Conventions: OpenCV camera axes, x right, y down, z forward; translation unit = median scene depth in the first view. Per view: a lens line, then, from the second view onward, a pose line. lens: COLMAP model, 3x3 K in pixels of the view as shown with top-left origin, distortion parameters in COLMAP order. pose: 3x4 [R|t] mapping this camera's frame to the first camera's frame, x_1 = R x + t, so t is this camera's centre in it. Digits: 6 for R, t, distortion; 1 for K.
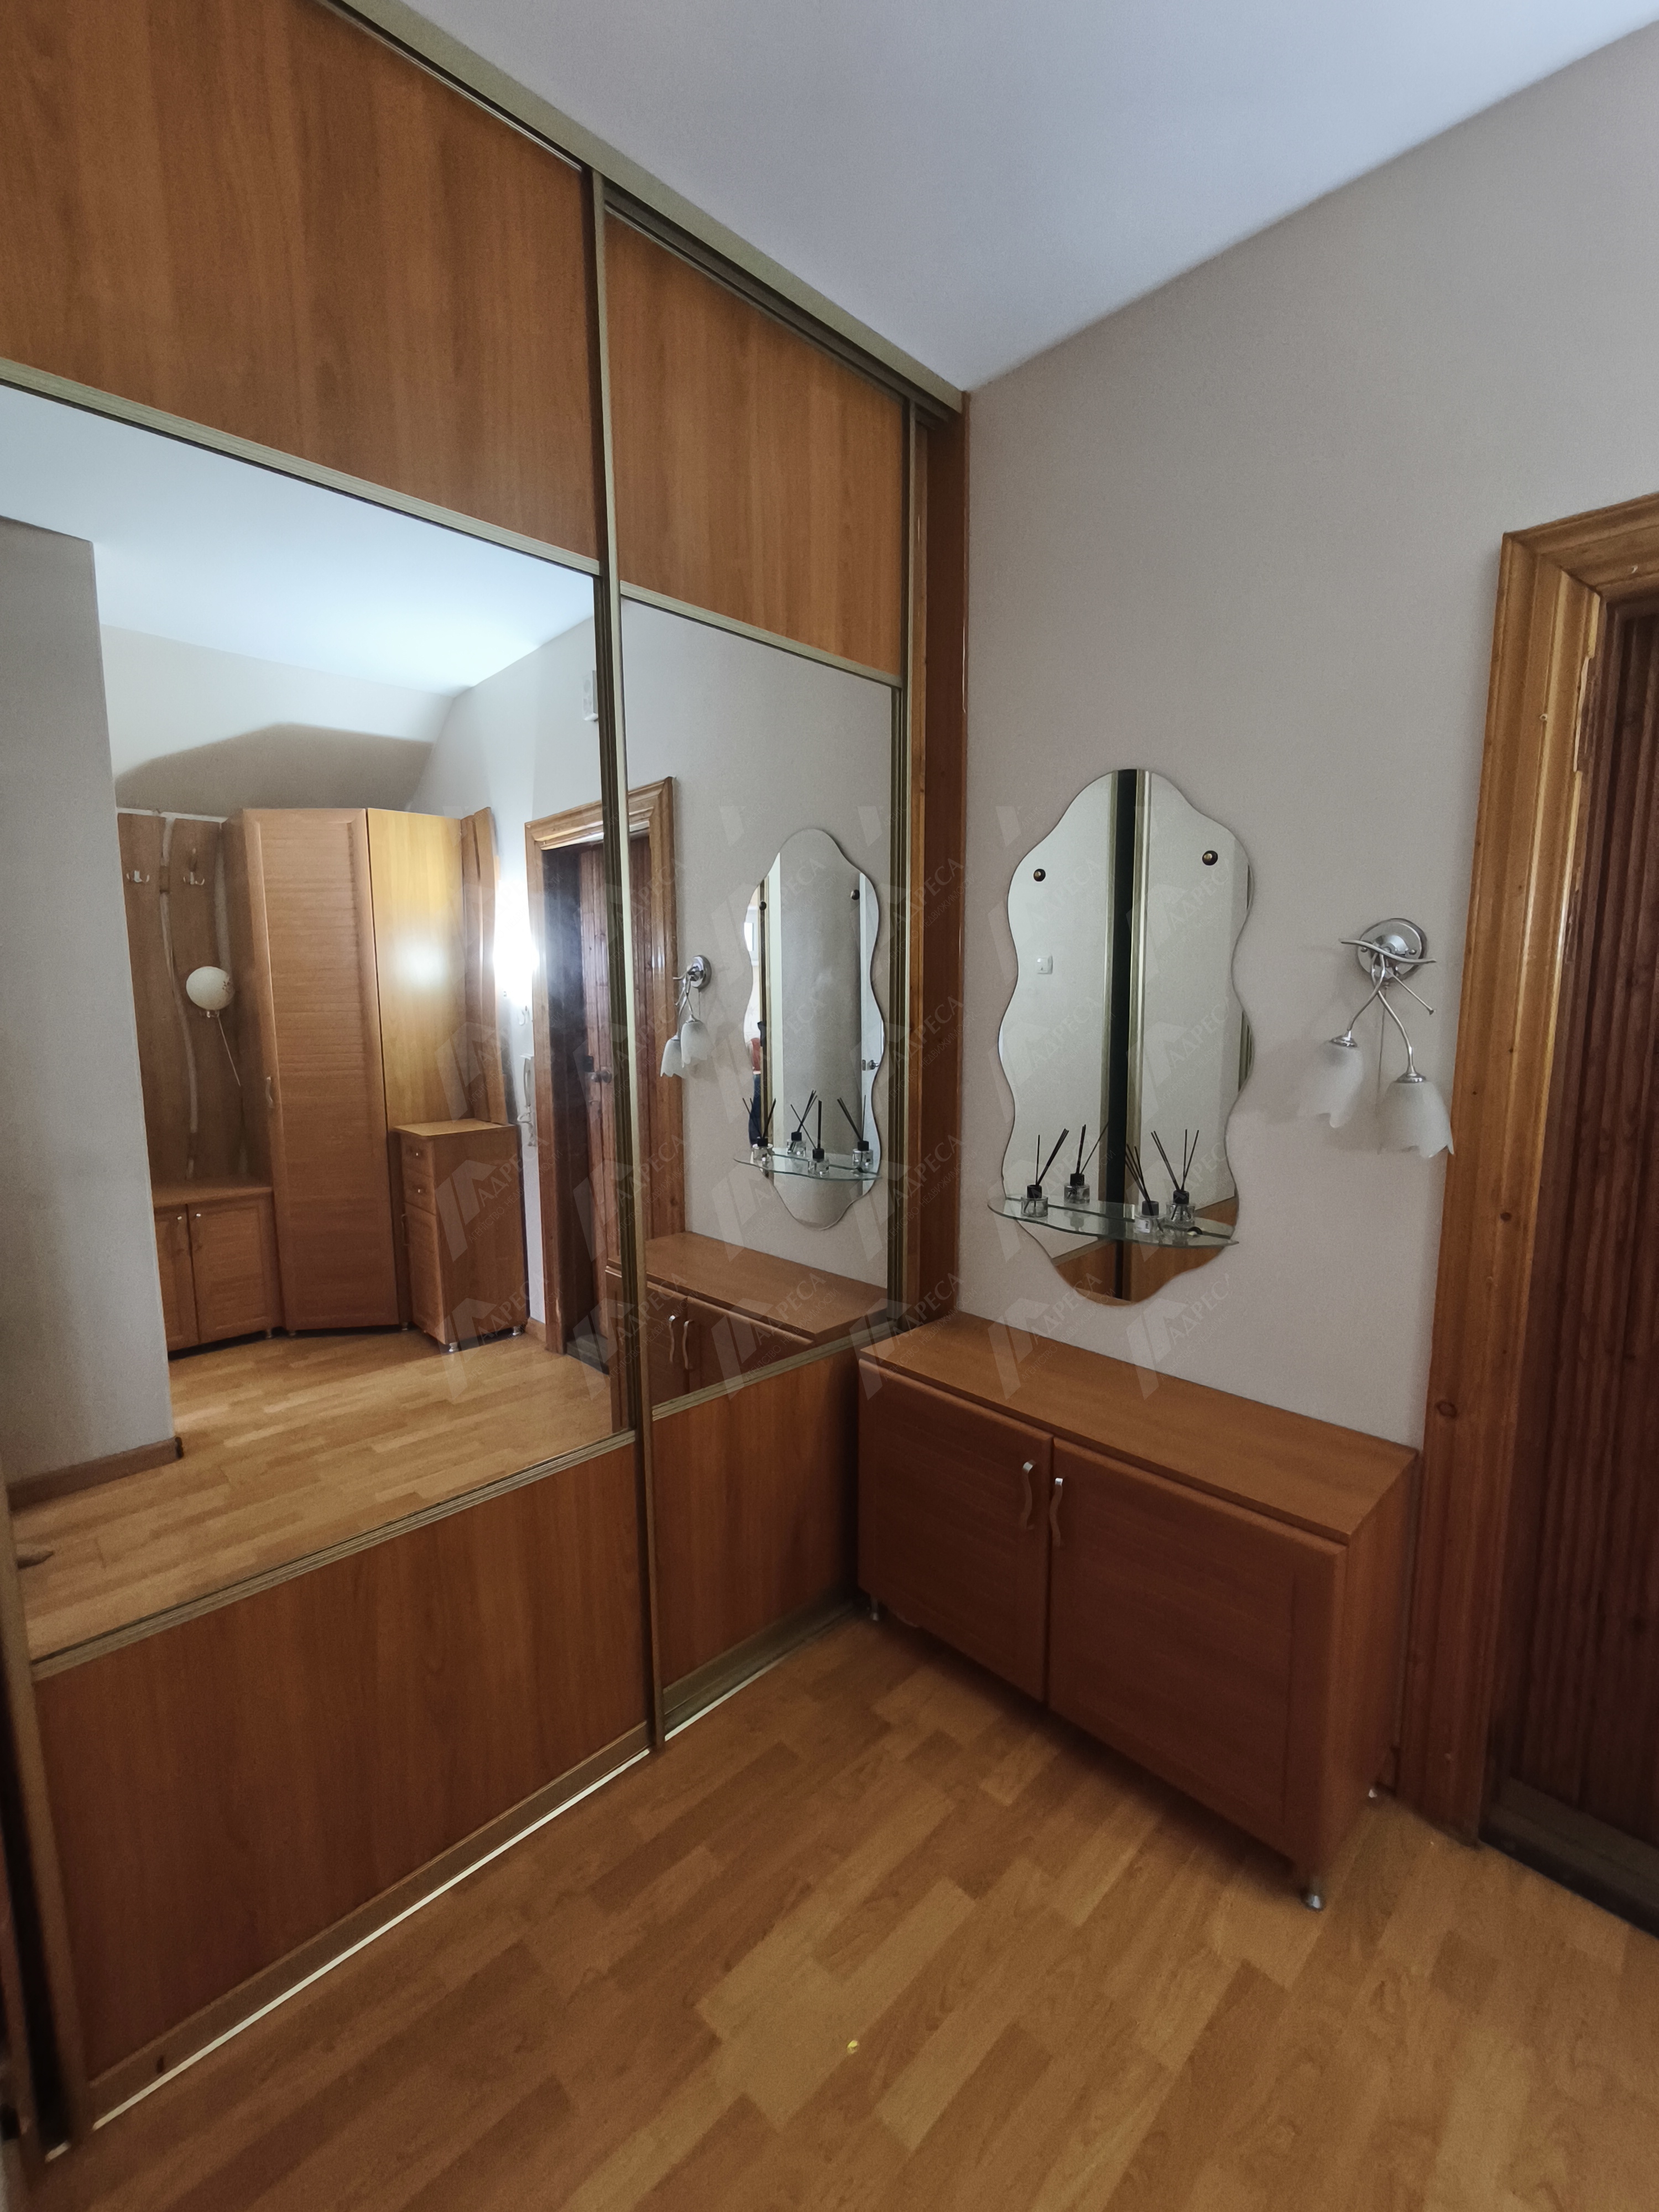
lens RADIAL K [[942.6, 0, 820.6], [0, 942.6, 1103.6], [0, 0, 1]] dist [-0.001614, -0.000624]
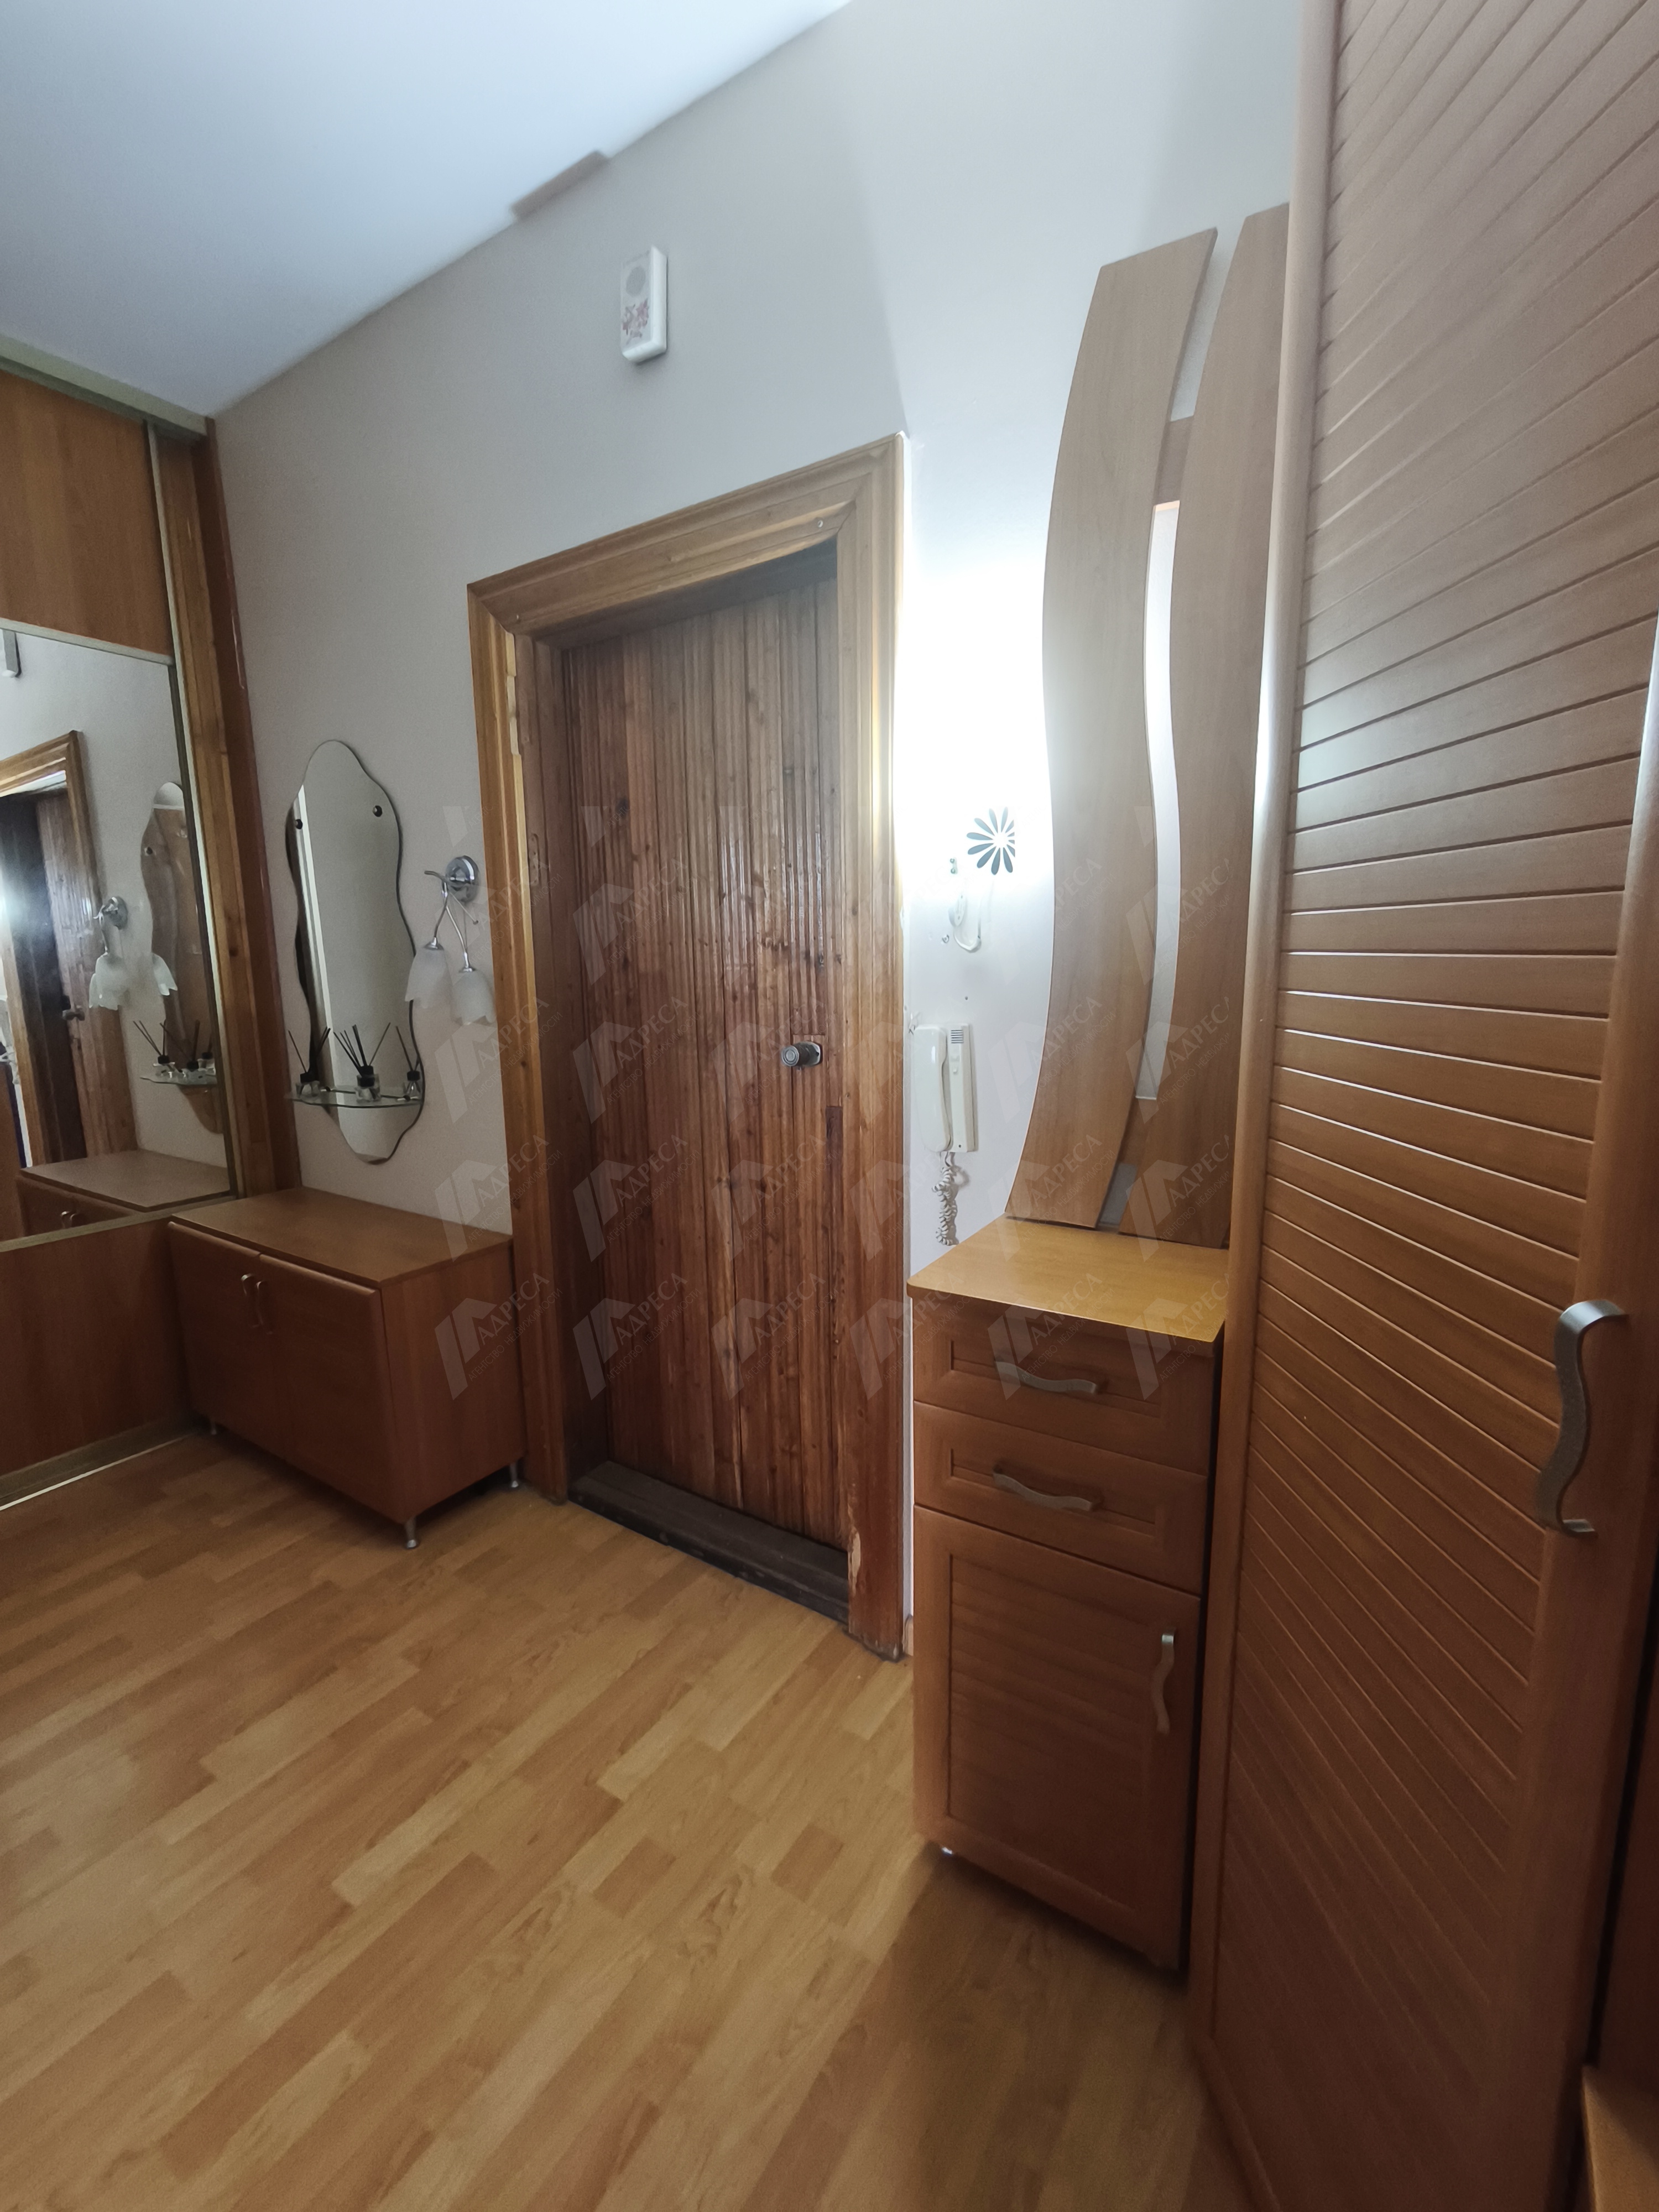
lens RADIAL K [[942.6, 0, 835.9], [0, 942.6, 1107.9], [0, 0, 1]] dist [-0.001614, -0.000624]
pose [[0.978510, -0.048620, 0.200384, 0.687943], [0.039299, 0.997964, 0.050232, 0.101004], [-0.202418, -0.041278, 0.978429, -0.391970]]
